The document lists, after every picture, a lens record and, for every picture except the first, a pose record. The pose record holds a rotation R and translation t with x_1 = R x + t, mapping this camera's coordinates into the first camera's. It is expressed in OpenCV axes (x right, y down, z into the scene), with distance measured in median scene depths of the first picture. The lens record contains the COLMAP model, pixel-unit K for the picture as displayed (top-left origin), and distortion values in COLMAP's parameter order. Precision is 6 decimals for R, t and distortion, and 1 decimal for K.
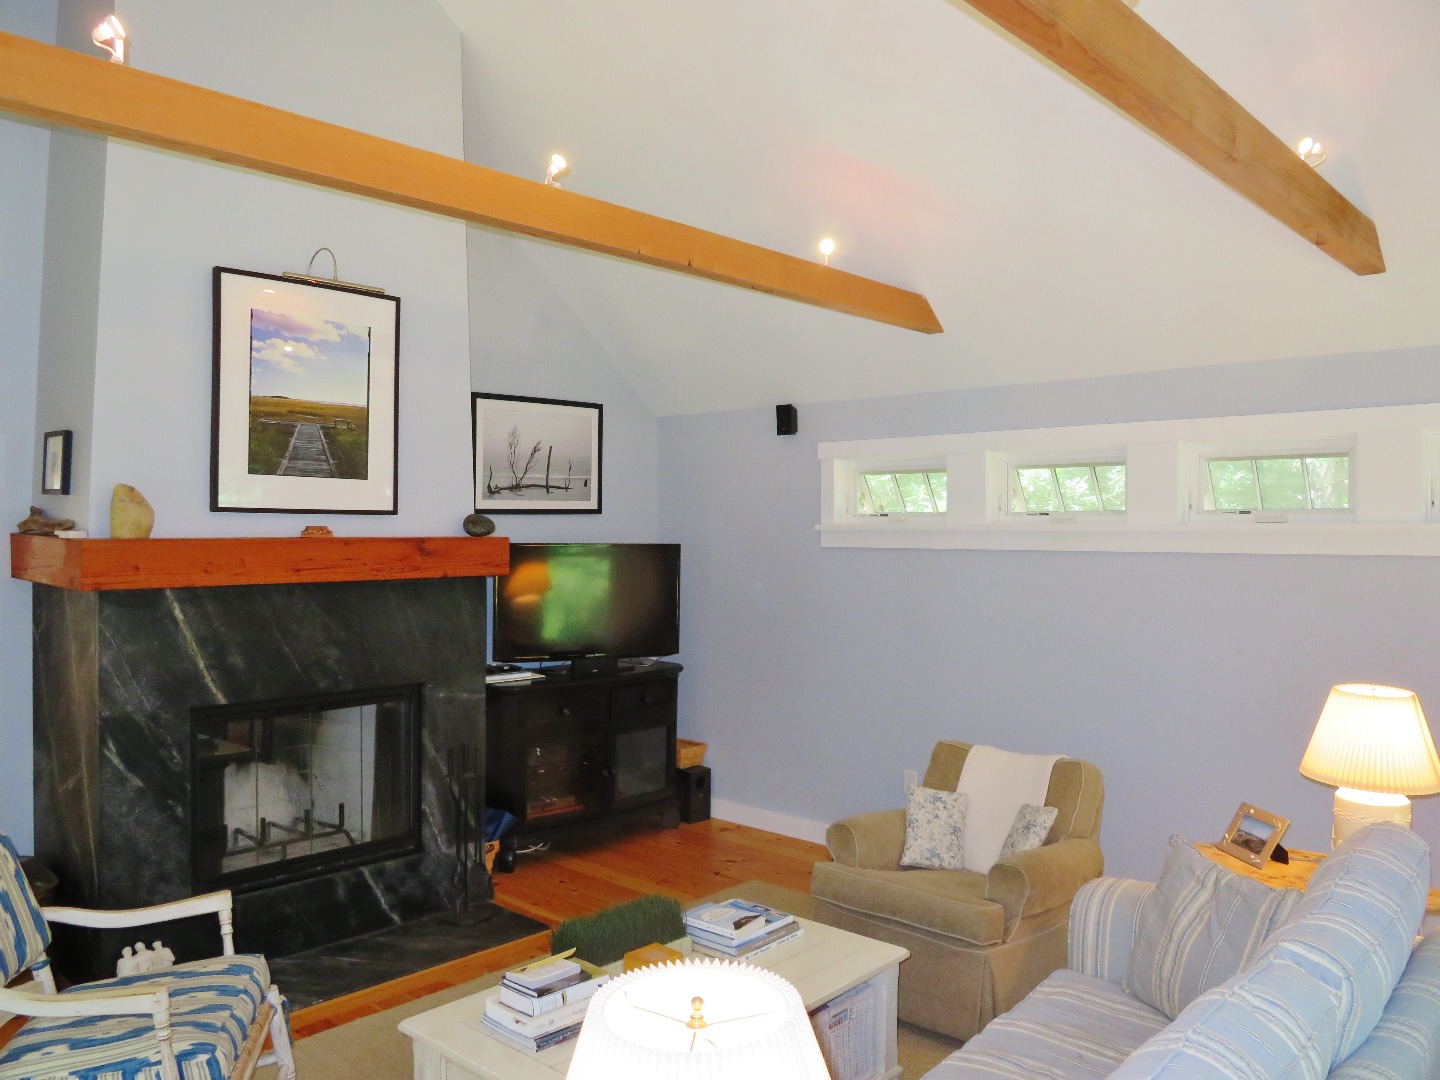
lens RADIAL K [[1145.0, 0, 720.0], [0, 1145.0, 540.0], [0, 0, 1]] dist [-0.007358, 0.002594]
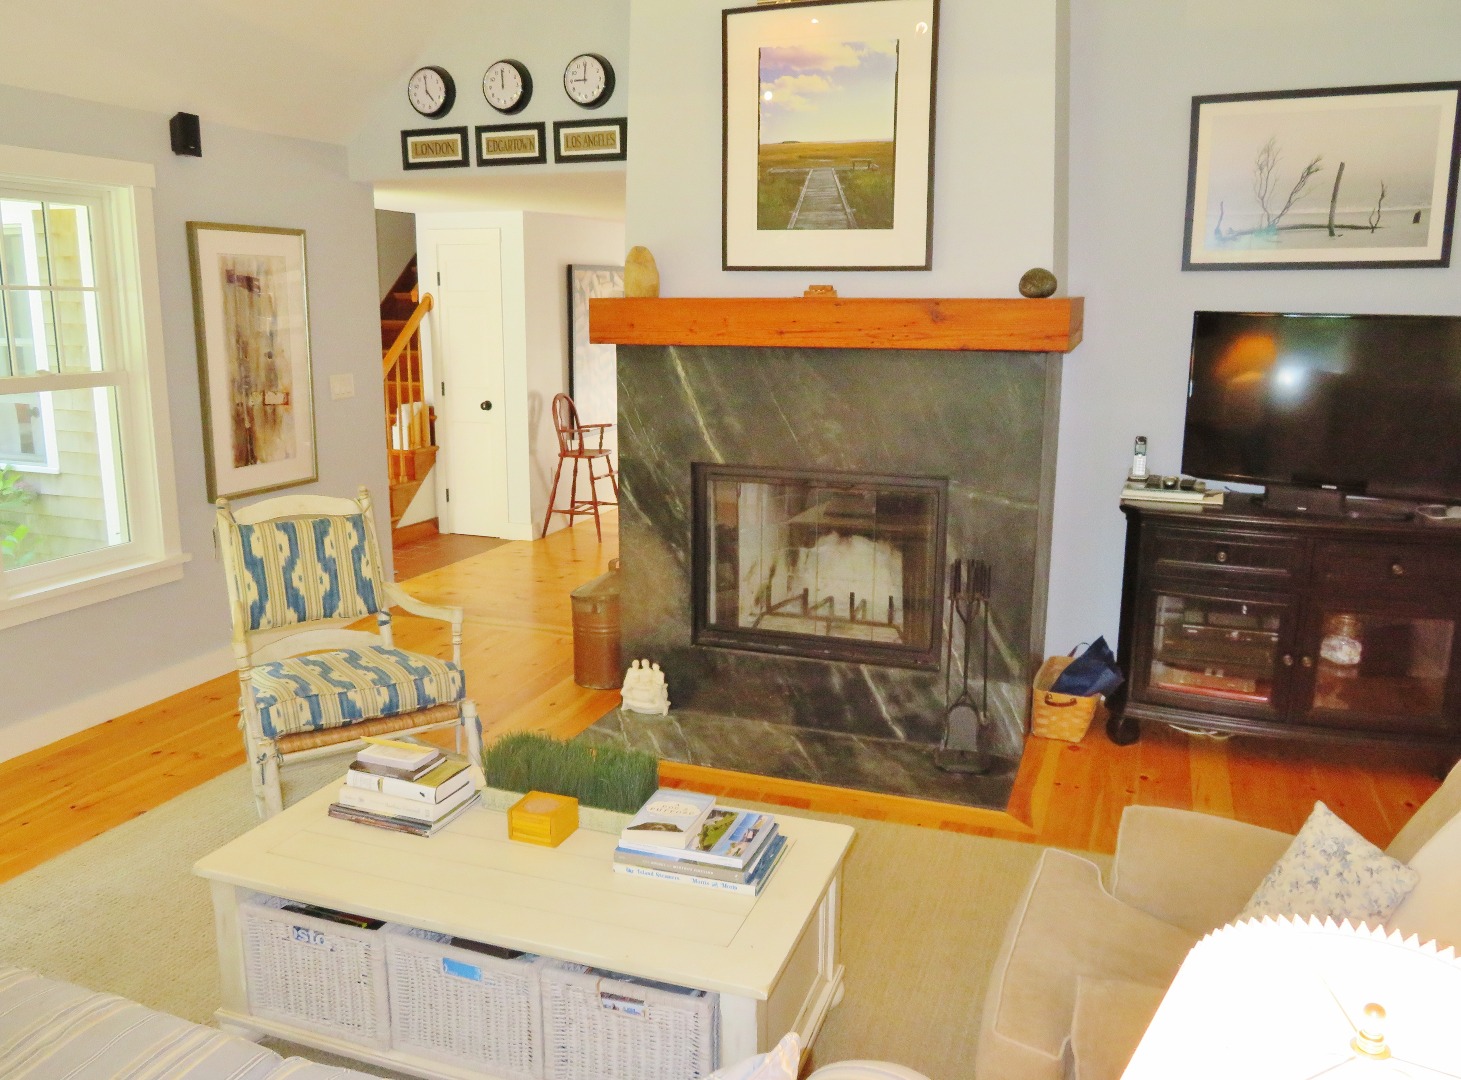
lens RADIAL K [[1184.9, 0, 730.5], [0, 1184.9, 540.0], [0, 0, 1]] dist [-0.017633, 0.002610]
pose [[0.374653, 0.178974, -0.909727, 0.505983], [-0.013984, 0.982171, 0.187468, 0.011400], [0.927060, -0.057514, 0.370476, 0.570049]]
